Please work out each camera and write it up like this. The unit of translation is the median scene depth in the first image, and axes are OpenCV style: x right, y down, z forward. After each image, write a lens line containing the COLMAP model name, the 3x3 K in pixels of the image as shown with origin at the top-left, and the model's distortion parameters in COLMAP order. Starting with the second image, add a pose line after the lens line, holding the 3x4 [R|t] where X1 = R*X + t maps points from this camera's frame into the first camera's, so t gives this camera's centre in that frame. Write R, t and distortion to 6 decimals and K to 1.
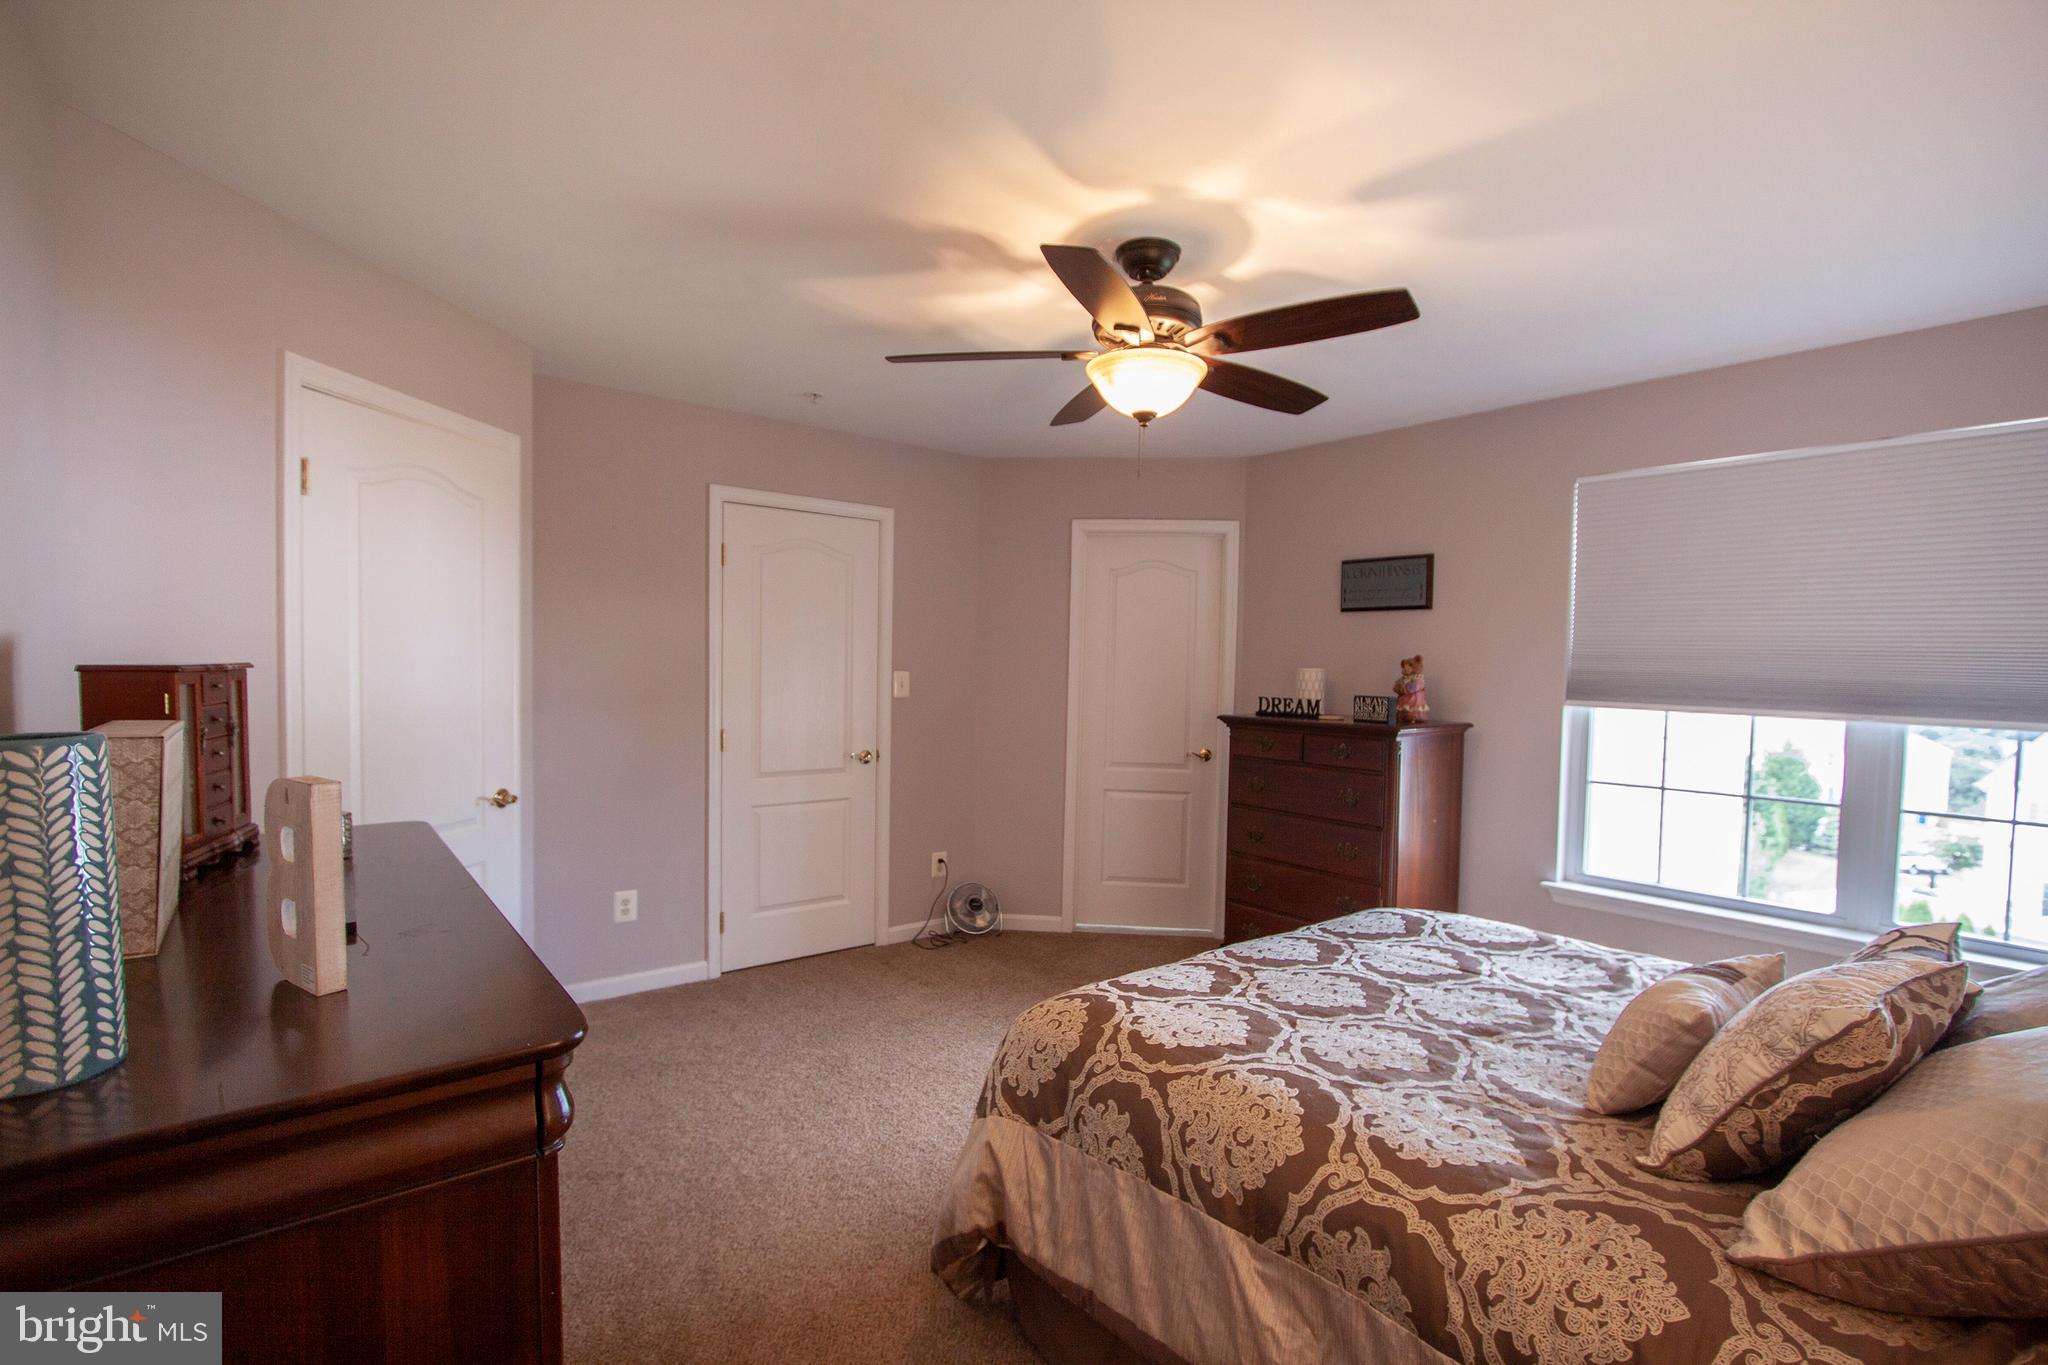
lens RADIAL K [[944.3, 0, 1033.3], [0, 944.3, 703.1], [0, 0, 1]] dist [-0.019306, 0.002472]
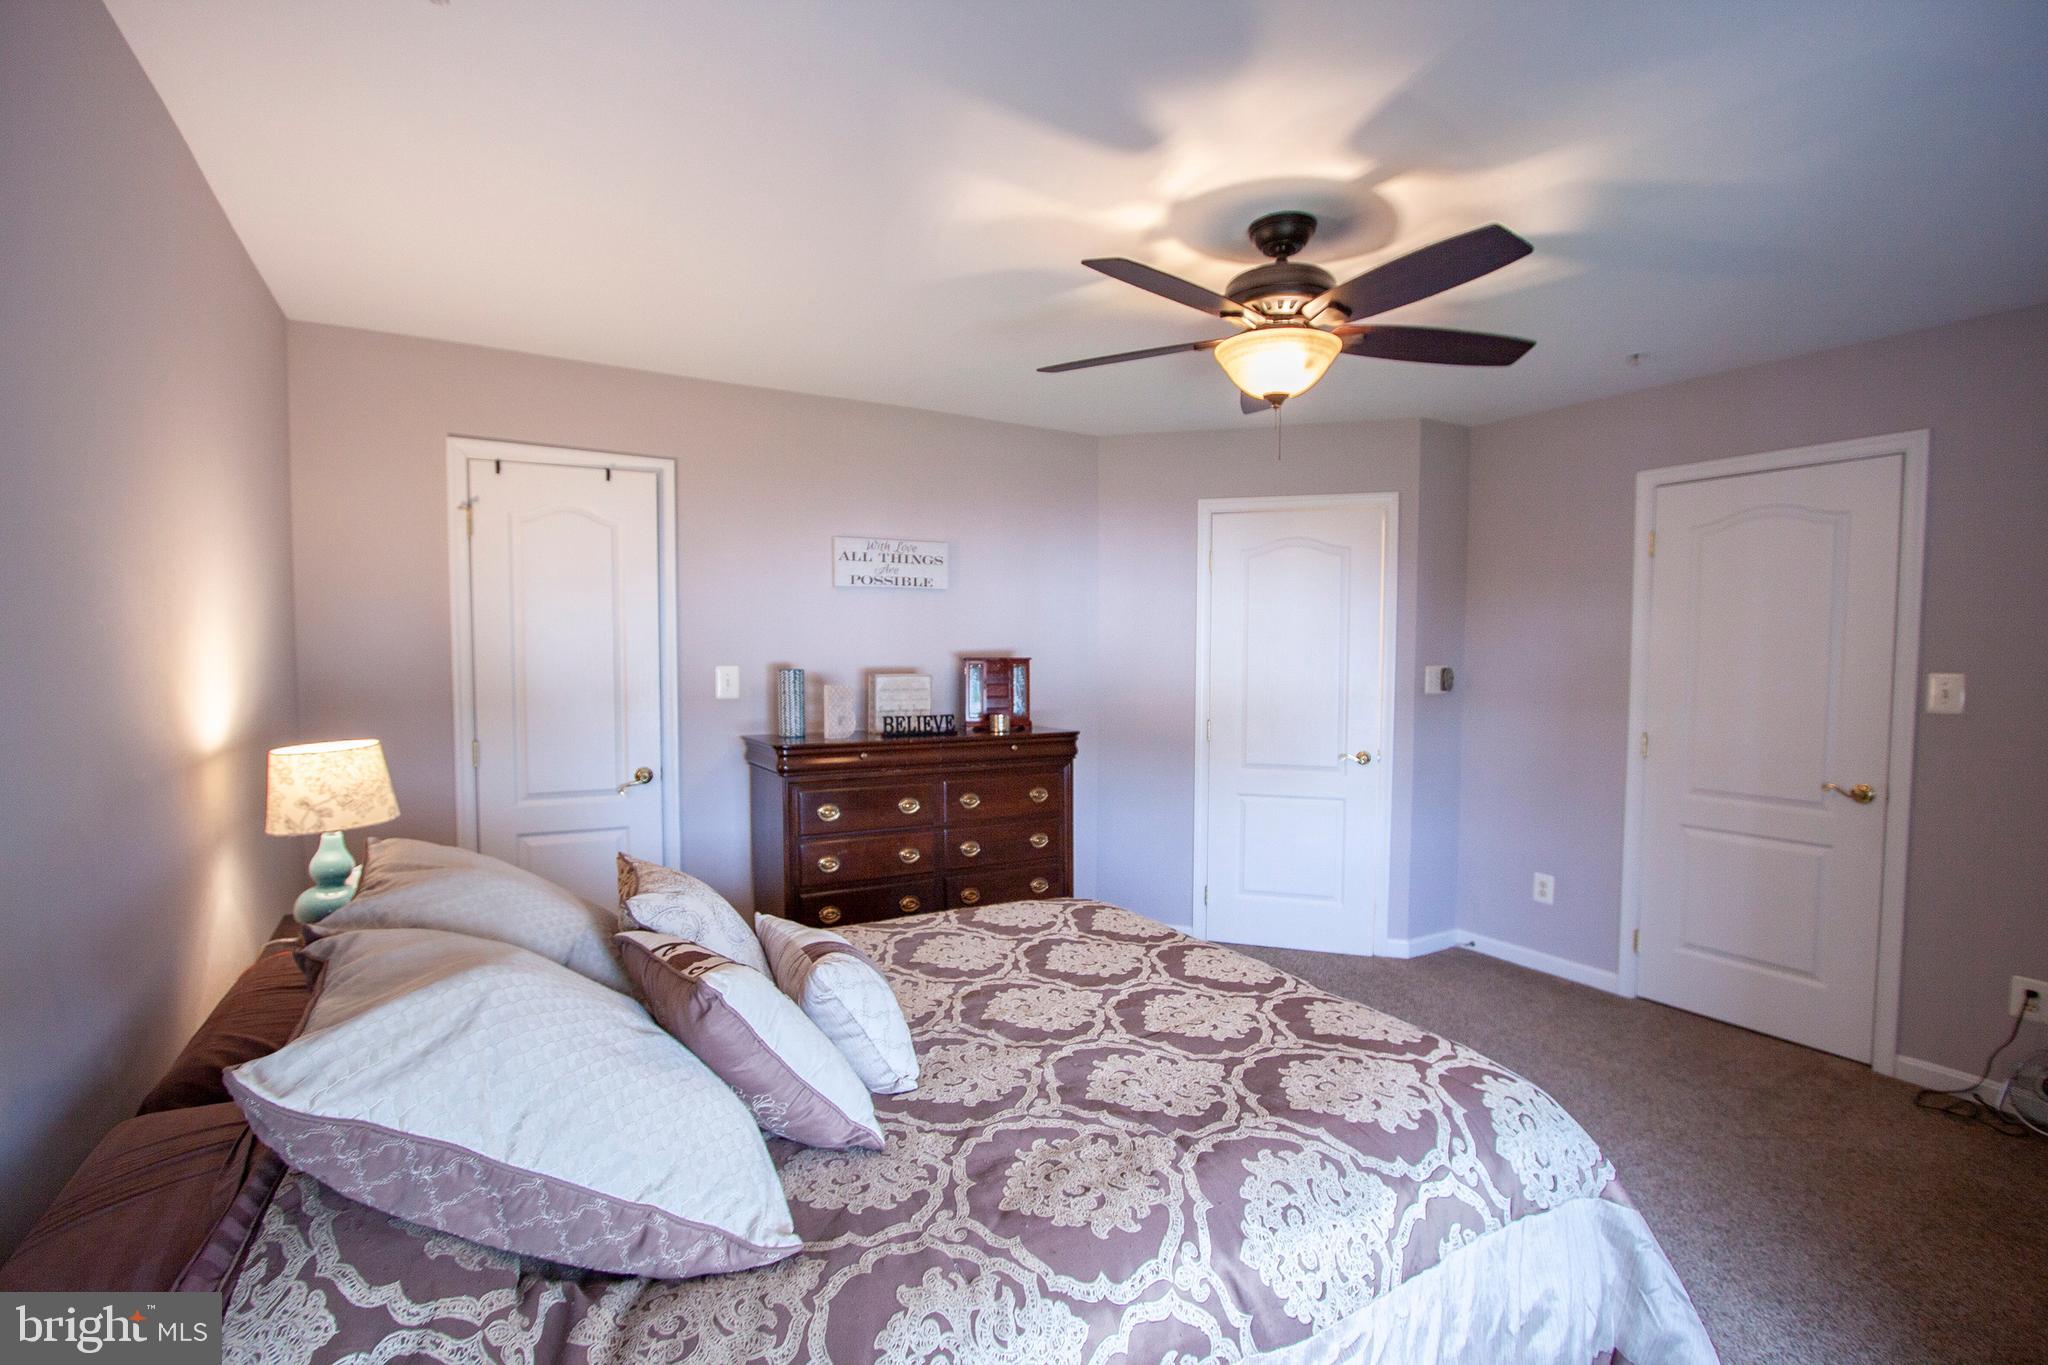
lens RADIAL K [[944.3, 0, 1033.3], [0, 944.3, 703.1], [0, 0, 1]] dist [-0.019306, 0.002472]
pose [[-0.153208, 0.029817, -0.987744, 1.130058], [-0.049812, 0.998041, 0.037854, -0.011875], [0.986938, 0.055001, -0.151422, 0.915460]]
